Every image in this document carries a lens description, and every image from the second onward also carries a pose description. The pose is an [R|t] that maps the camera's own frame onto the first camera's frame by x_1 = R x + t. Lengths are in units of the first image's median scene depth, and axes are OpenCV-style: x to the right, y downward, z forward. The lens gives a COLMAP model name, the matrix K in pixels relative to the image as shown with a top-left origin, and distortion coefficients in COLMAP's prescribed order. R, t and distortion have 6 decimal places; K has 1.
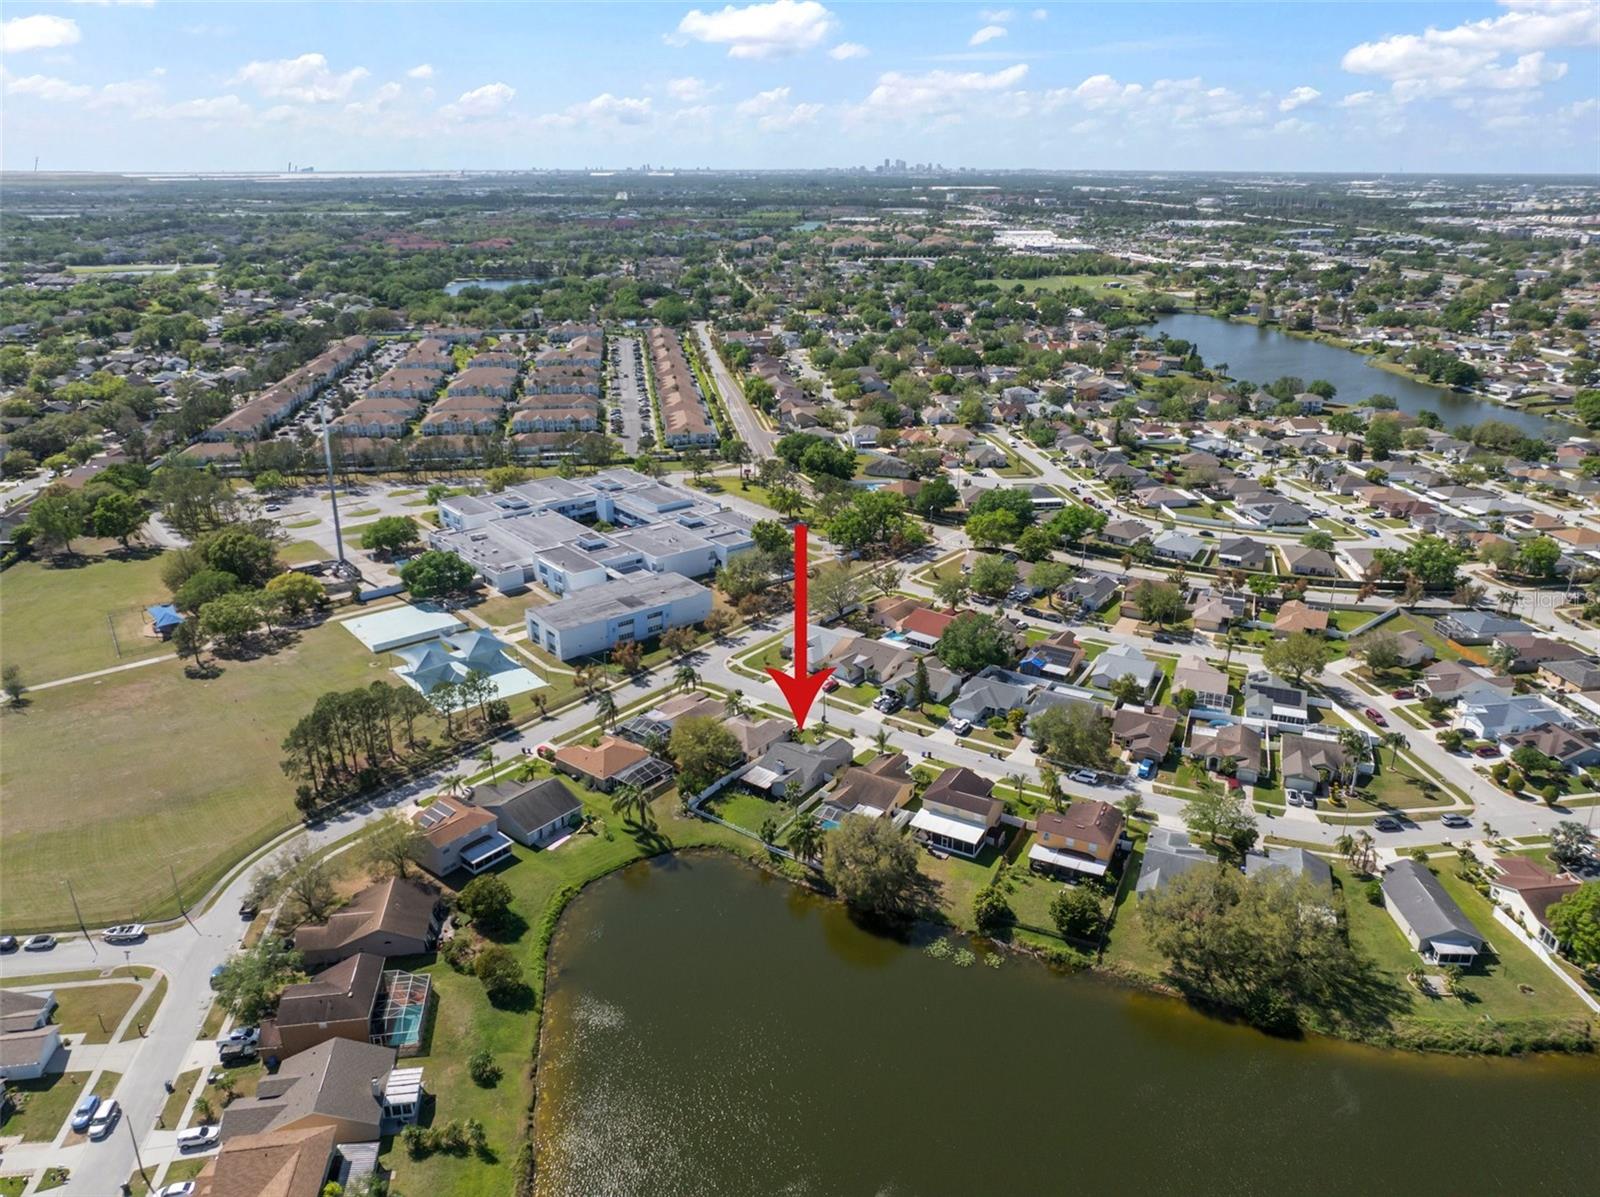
lens RADIAL K [[1146.6, 0, 794.7], [0, 1146.6, 611.2], [0, 0, 1]] dist [-0.027467, 0.017334]
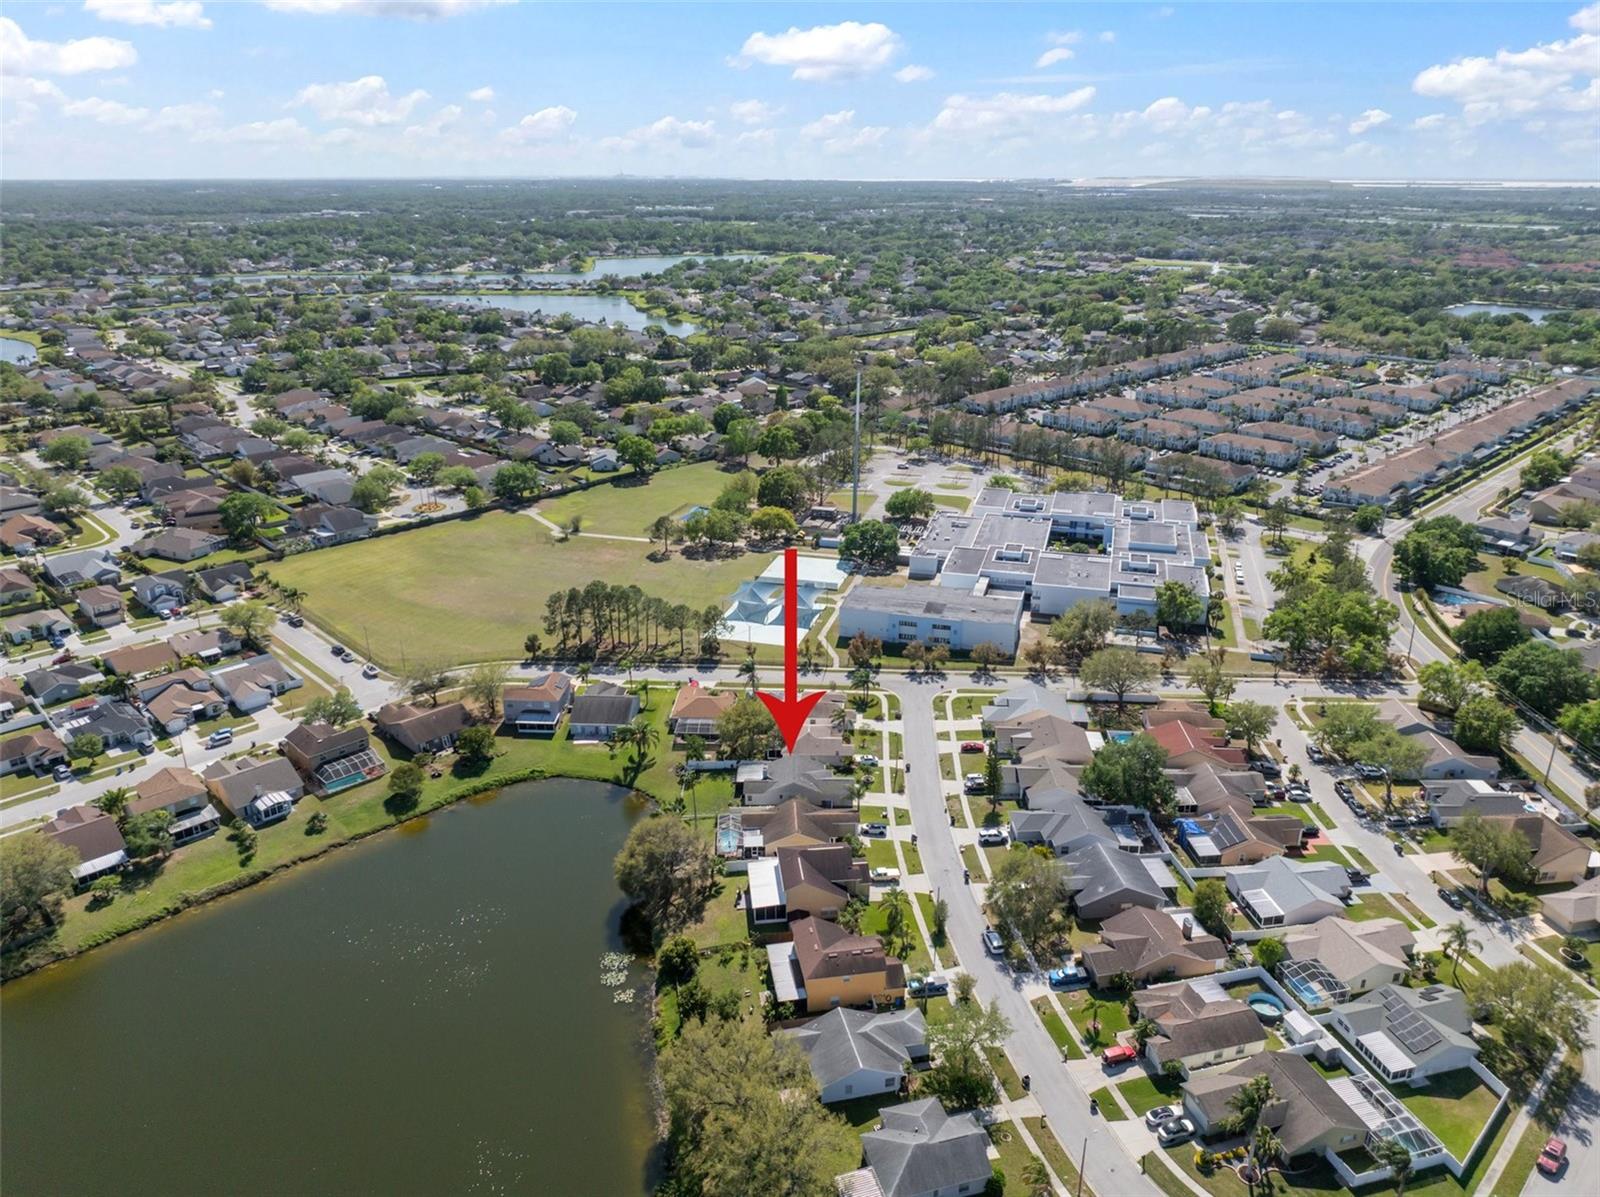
lens RADIAL K [[1146.6, 0, 788.2], [0, 1146.6, 598.7], [0, 0, 1]] dist [-0.027467, 0.017334]
pose [[0.577886, 0.285871, -0.764412, 0.561660], [-0.296952, 0.946095, 0.129323, -0.110619], [0.760176, 0.152260, 0.631624, 0.281231]]
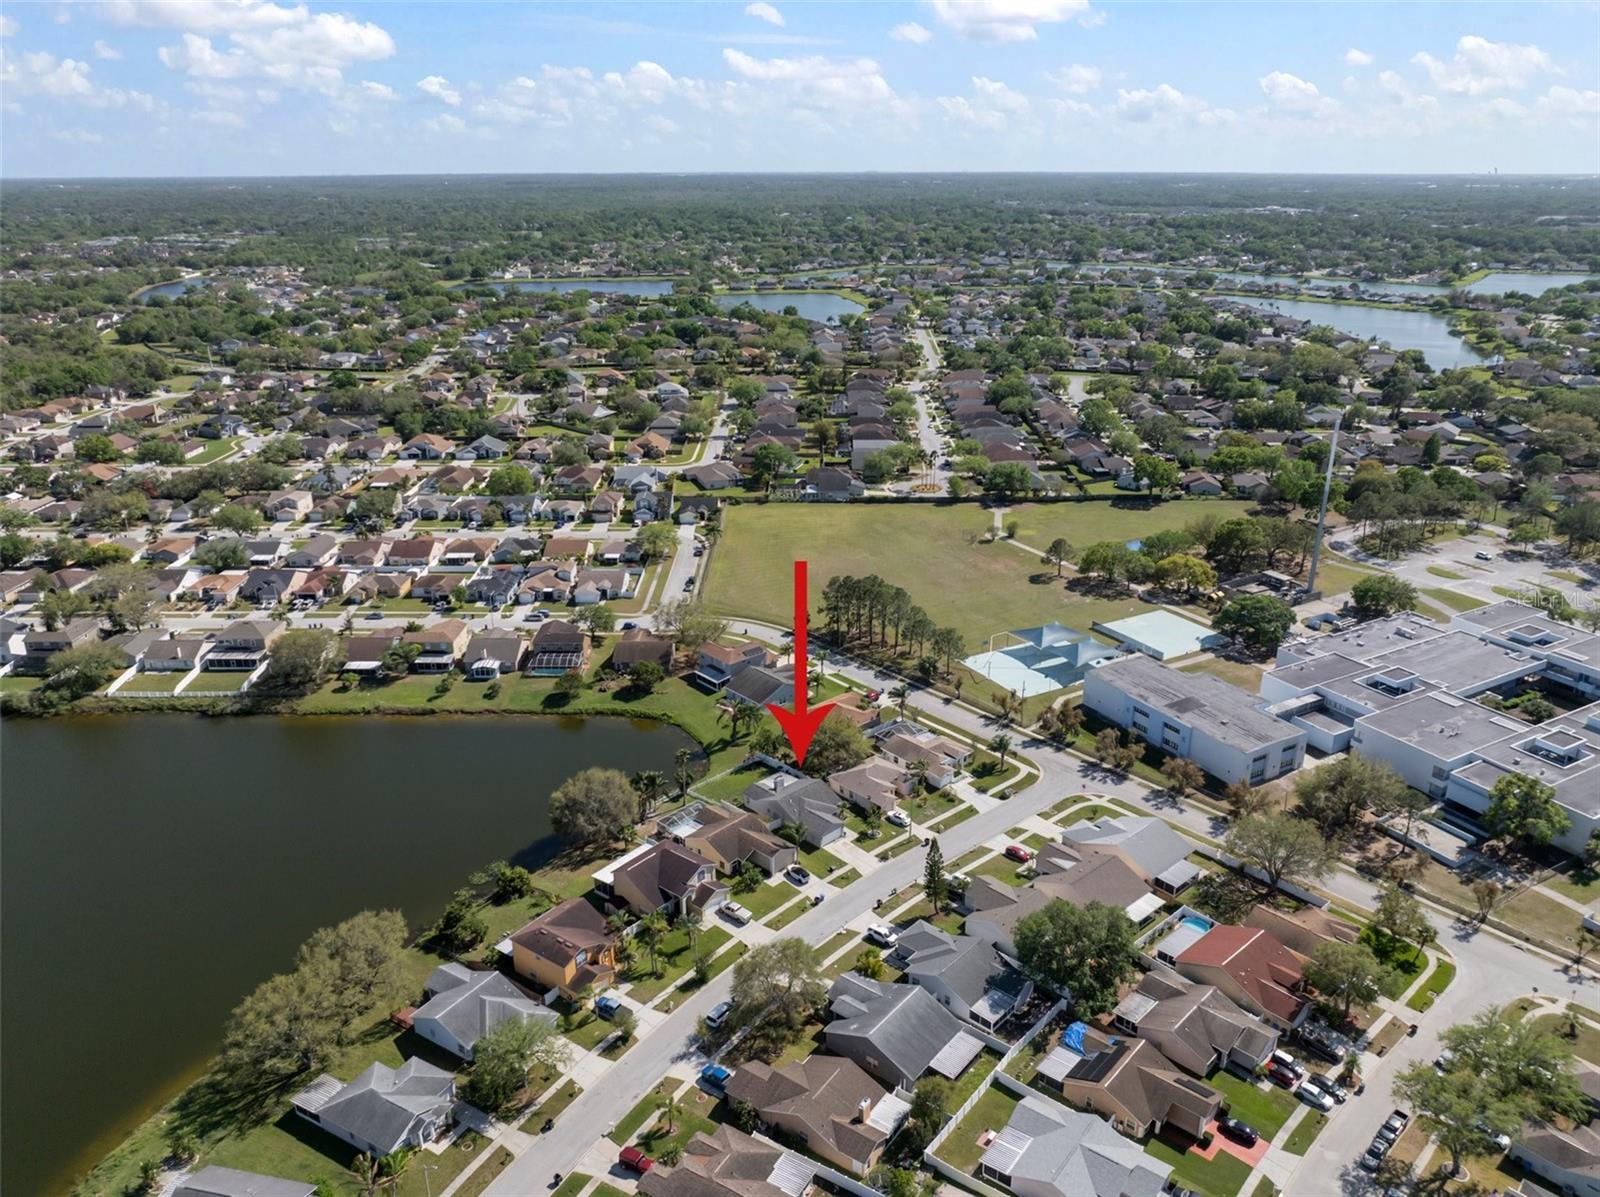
lens RADIAL K [[1146.6, 0, 785.5], [0, 1146.6, 606.9], [0, 0, 1]] dist [-0.027467, 0.017334]
pose [[-0.169622, 0.353956, -0.919752, 0.652261], [-0.357235, 0.847719, 0.392117, -0.295701], [0.918483, 0.395079, -0.017347, 0.750539]]
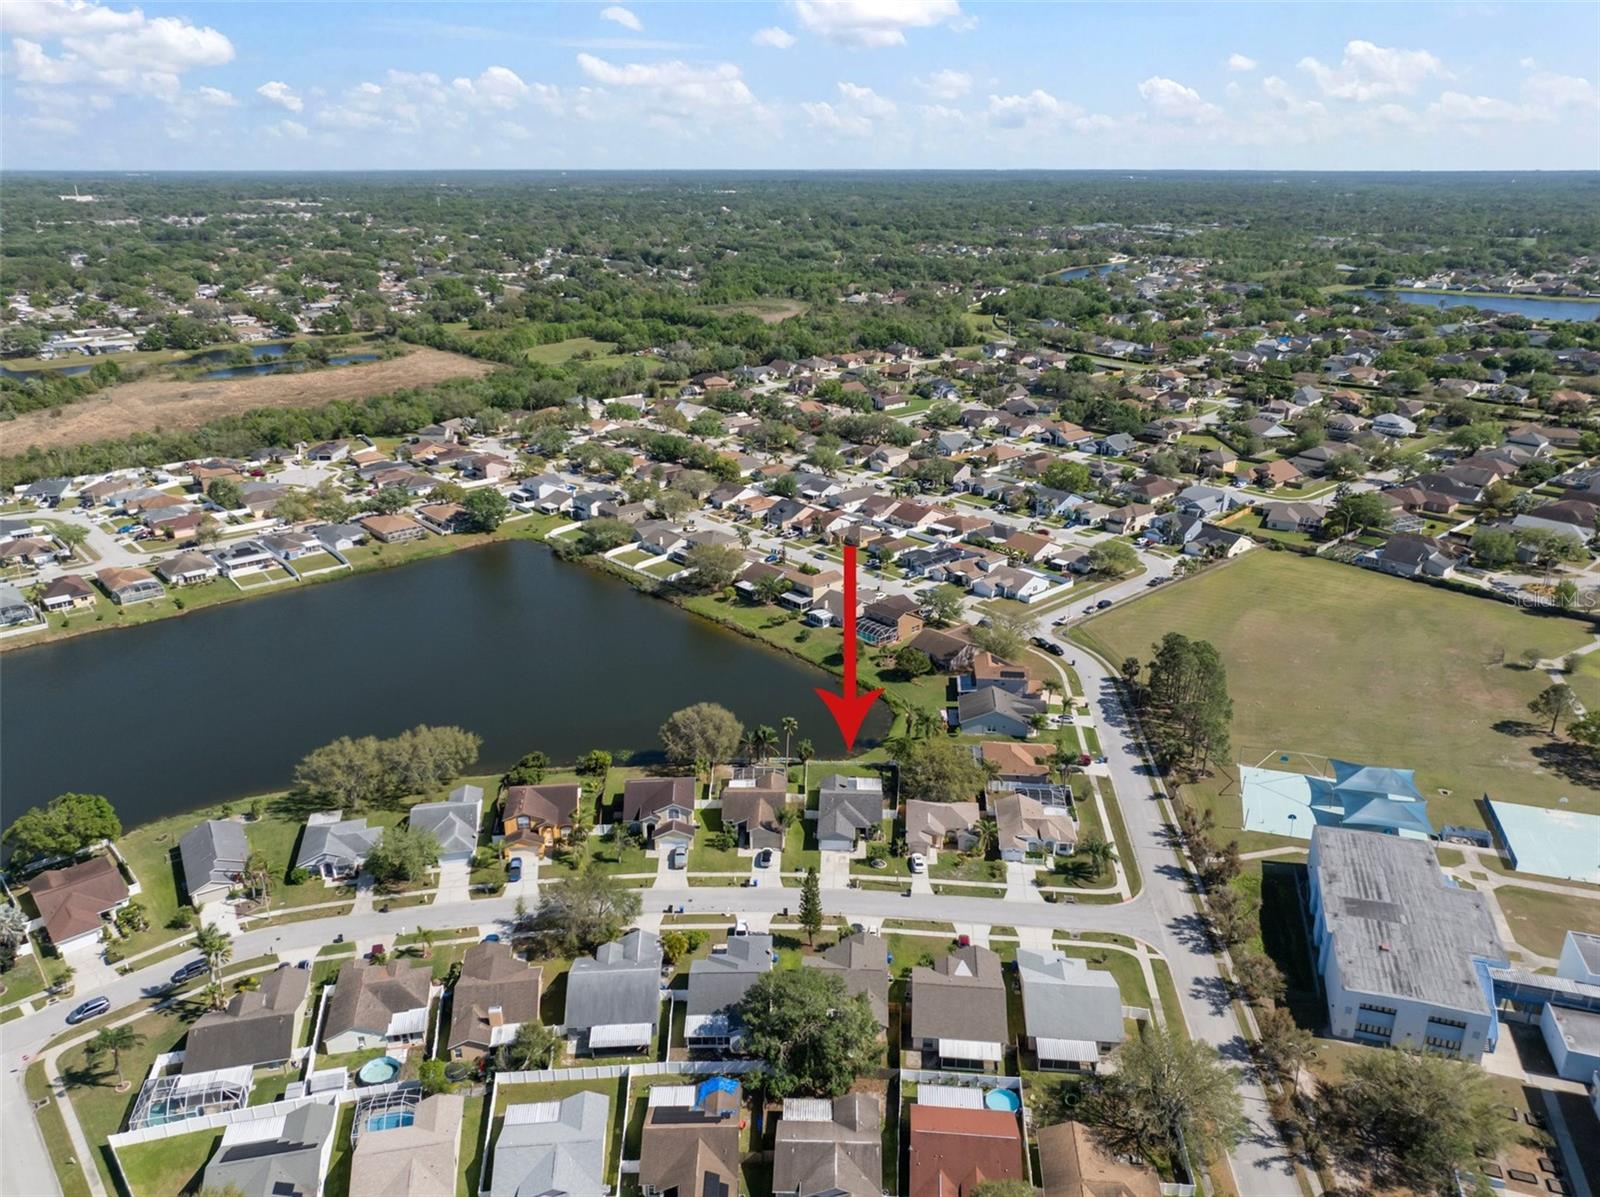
lens RADIAL K [[1146.6, 0, 797.8], [0, 1146.6, 595.5], [0, 0, 1]] dist [-0.027467, 0.017334]
pose [[-0.833209, 0.195630, -0.517195, 0.390848], [-0.201193, 0.763962, 0.613094, -0.451836], [0.515057, 0.614892, -0.597181, 1.141149]]
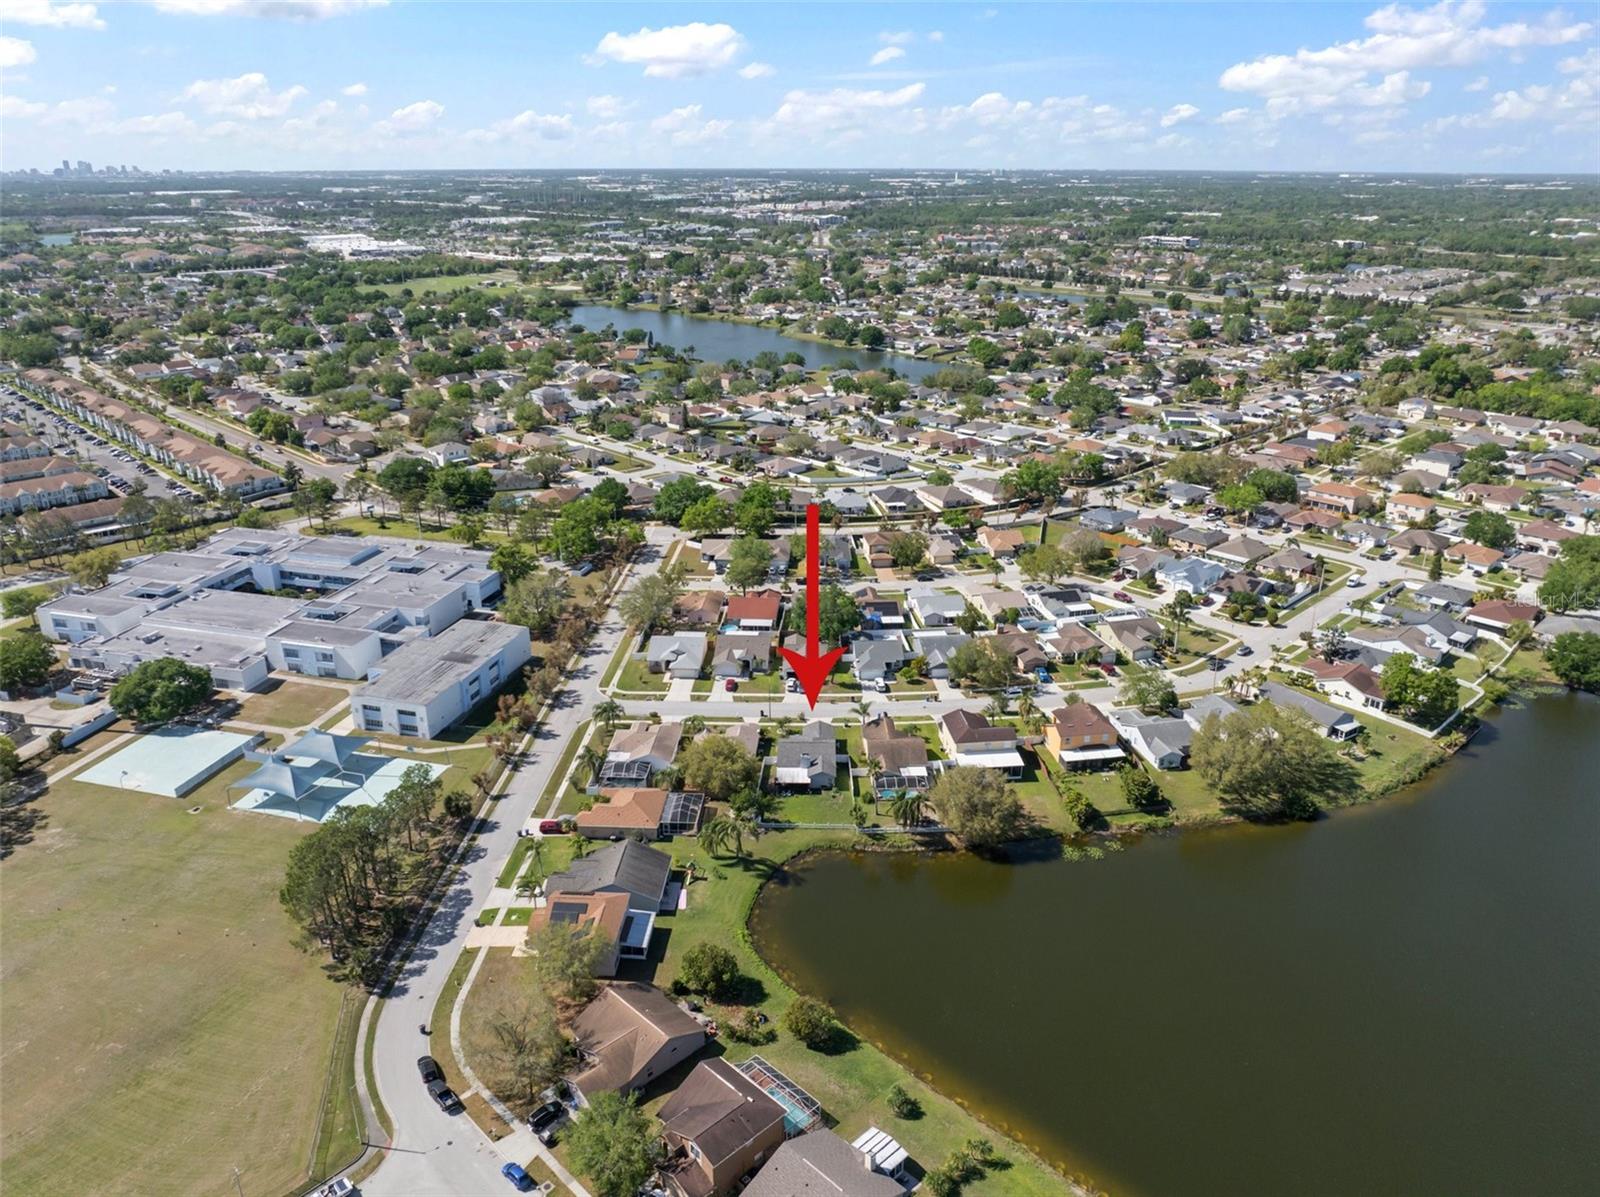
lens RADIAL K [[1146.6, 0, 801.5], [0, 1146.6, 603.2], [0, 0, 1]] dist [-0.027467, 0.017334]
pose [[0.808509, -0.212463, 0.548793, -0.424056], [0.215409, 0.974679, 0.059991, -0.047875], [-0.547643, 0.069712, 0.833803, 0.115114]]
